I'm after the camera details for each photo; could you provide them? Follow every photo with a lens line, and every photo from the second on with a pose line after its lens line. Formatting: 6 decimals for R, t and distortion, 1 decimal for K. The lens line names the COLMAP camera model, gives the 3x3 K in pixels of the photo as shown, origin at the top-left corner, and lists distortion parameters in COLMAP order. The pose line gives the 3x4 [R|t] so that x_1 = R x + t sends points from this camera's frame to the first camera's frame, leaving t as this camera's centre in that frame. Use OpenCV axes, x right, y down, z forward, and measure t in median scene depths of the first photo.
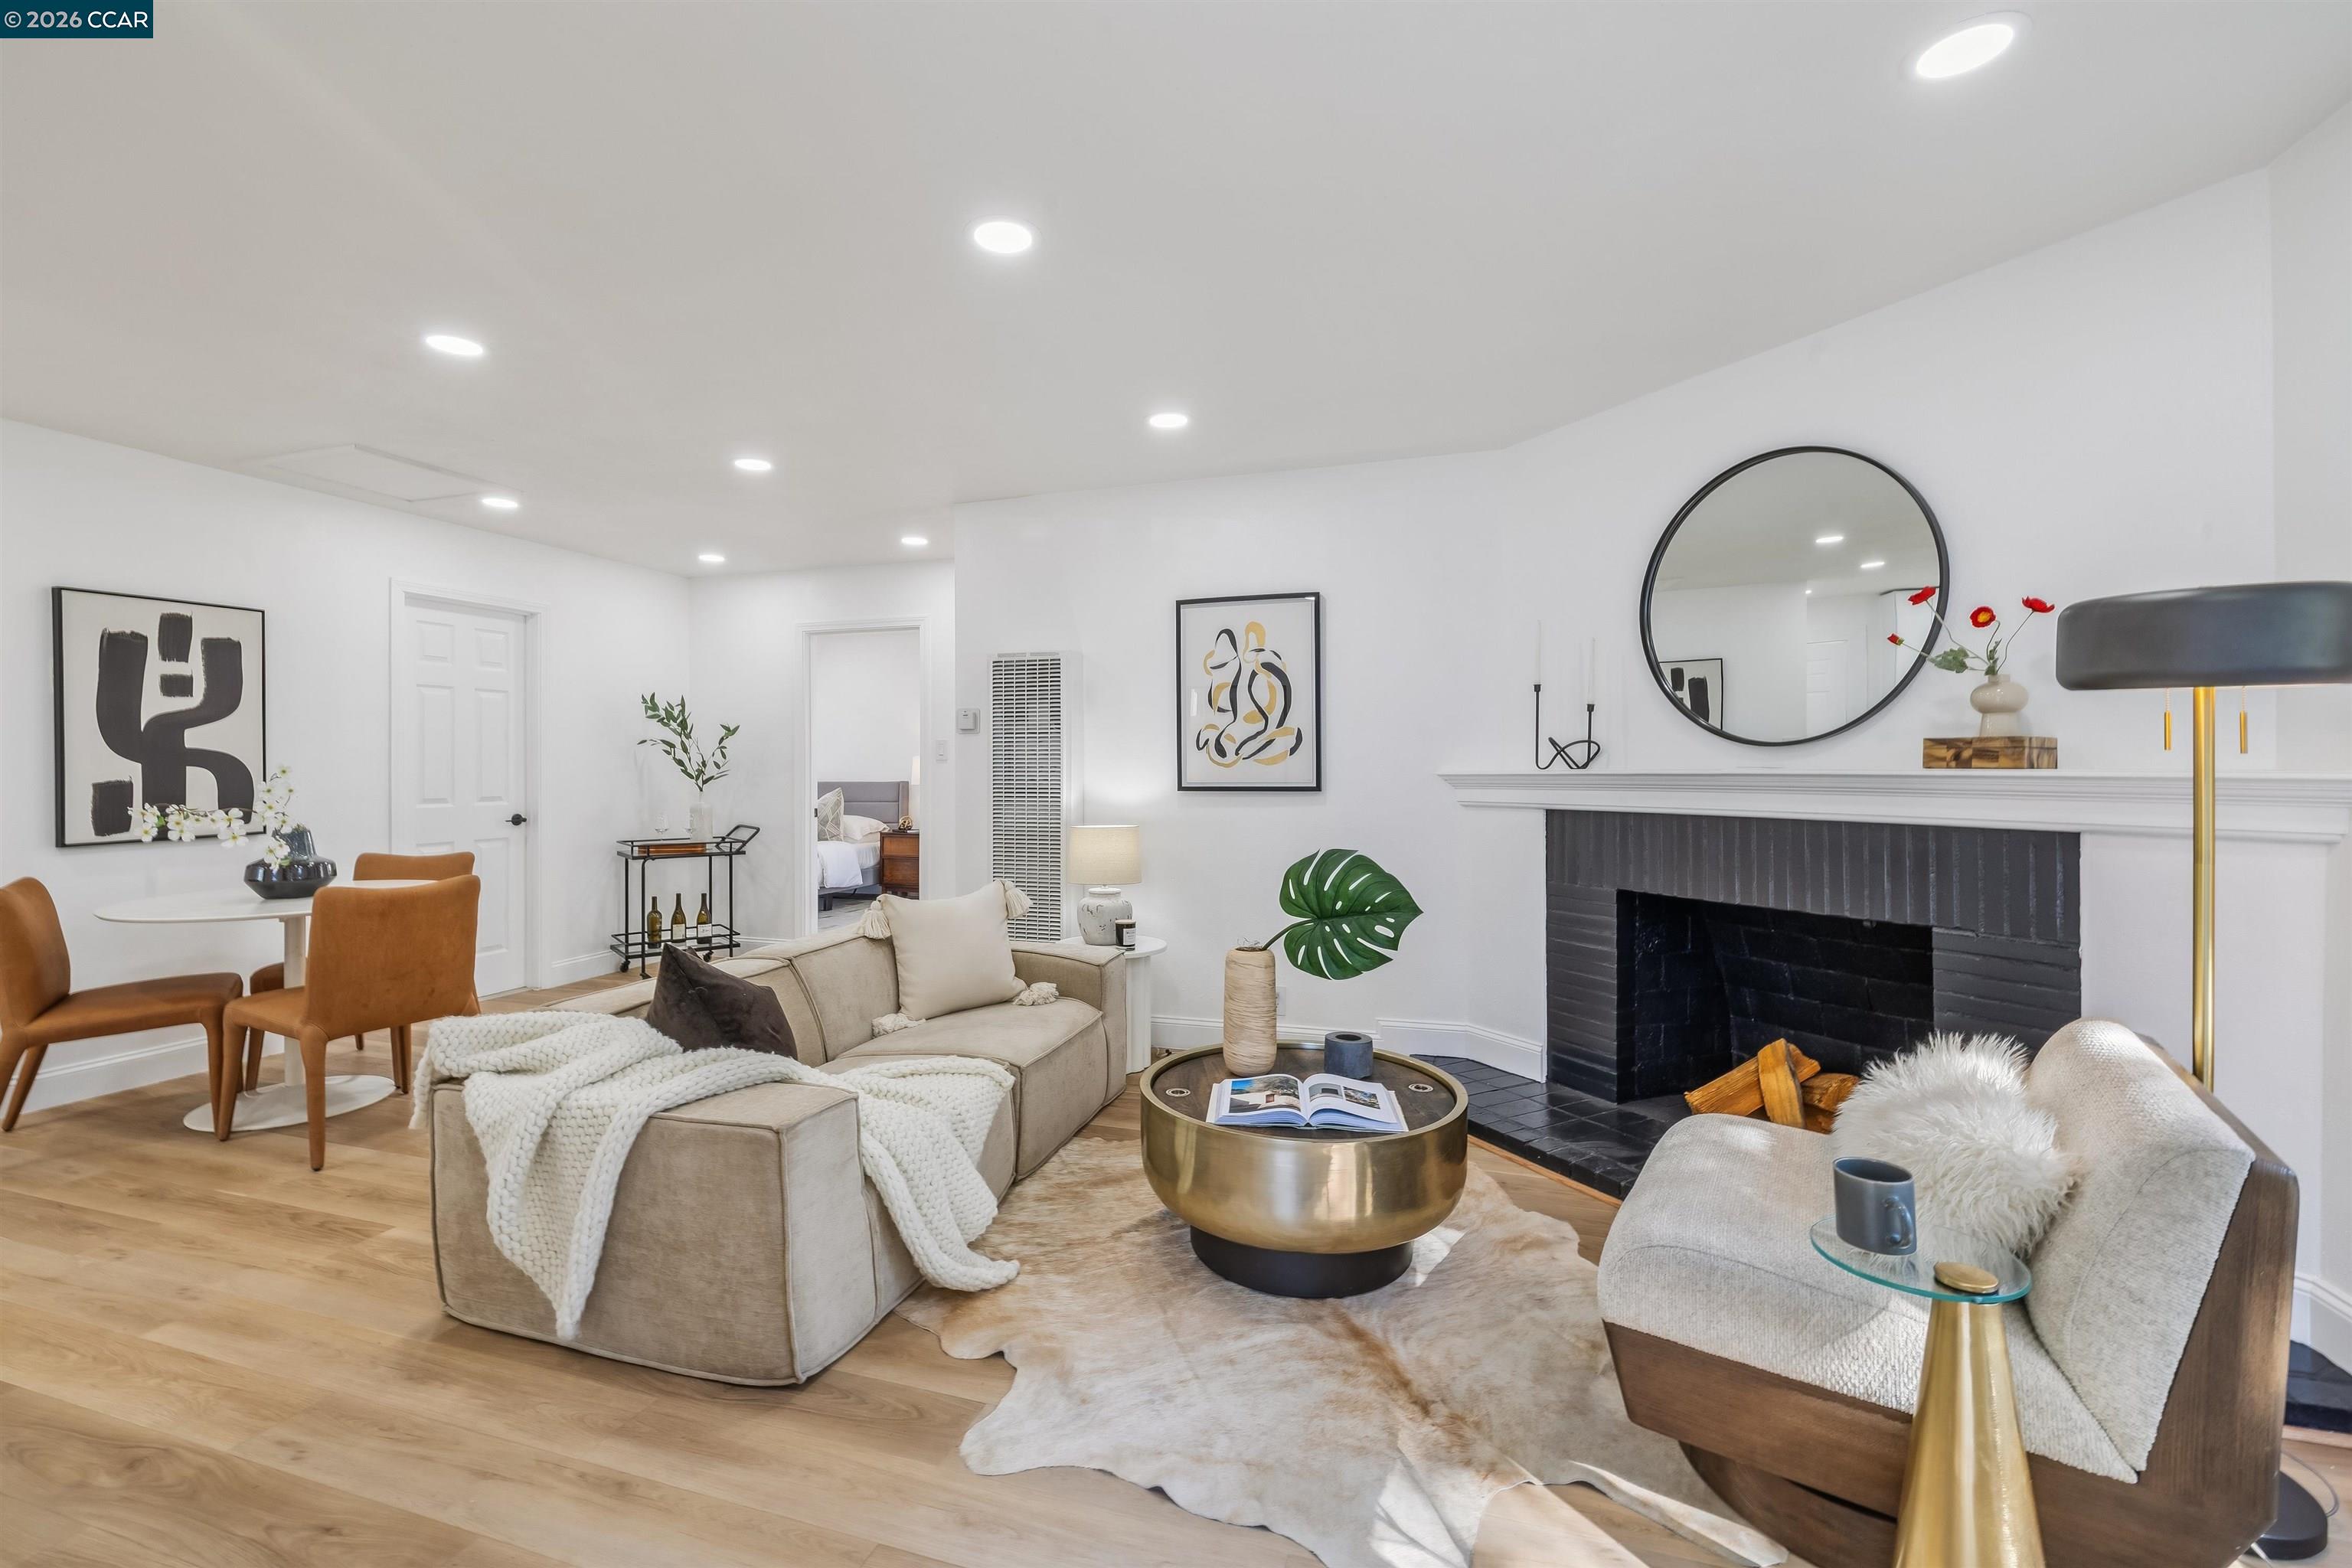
lens RADIAL K [[1011.1, 0, 1172.1], [0, 1011.1, 769.4], [0, 0, 1]] dist [0.002261, 0.000459]
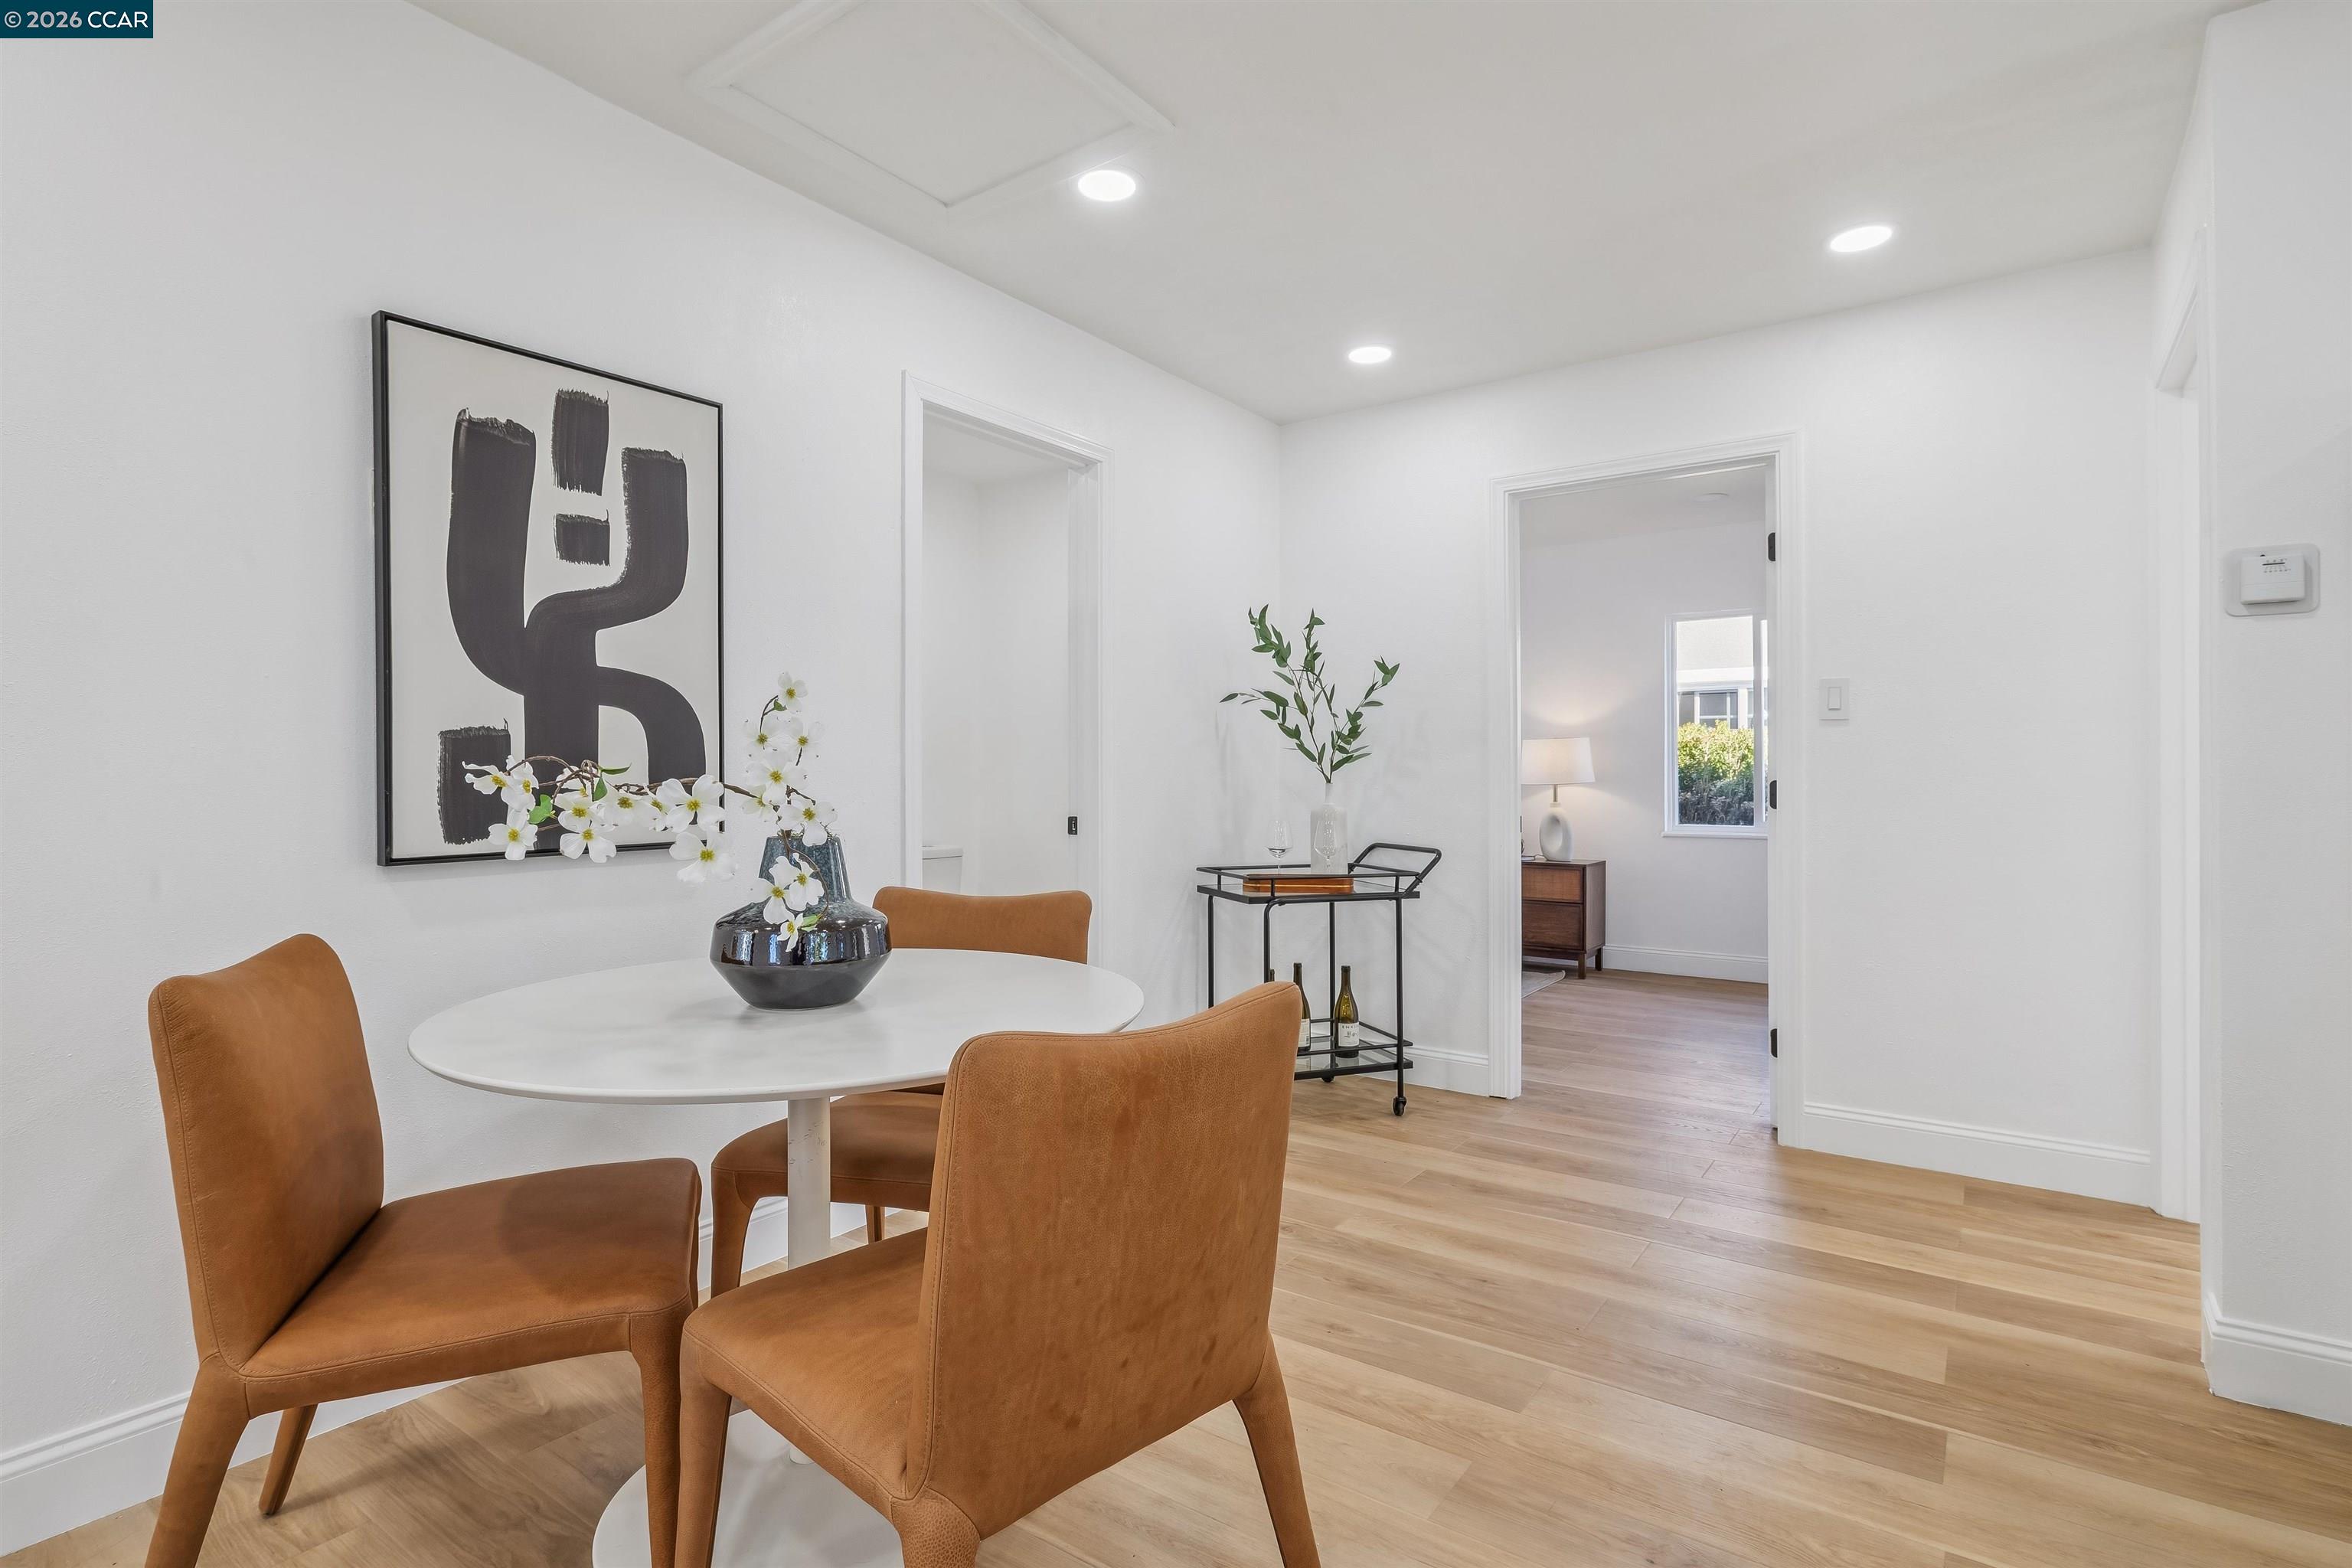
lens RADIAL K [[1145.4, 0, 1178.7], [0, 1145.4, 793.6], [0, 0, 1]] dist [-0.002538, -0.000002]
pose [[0.954811, 0.006770, -0.297137, -0.546955], [-0.004603, 0.999957, 0.007991, 0.035238], [0.297179, -0.006262, 0.954801, 0.562148]]
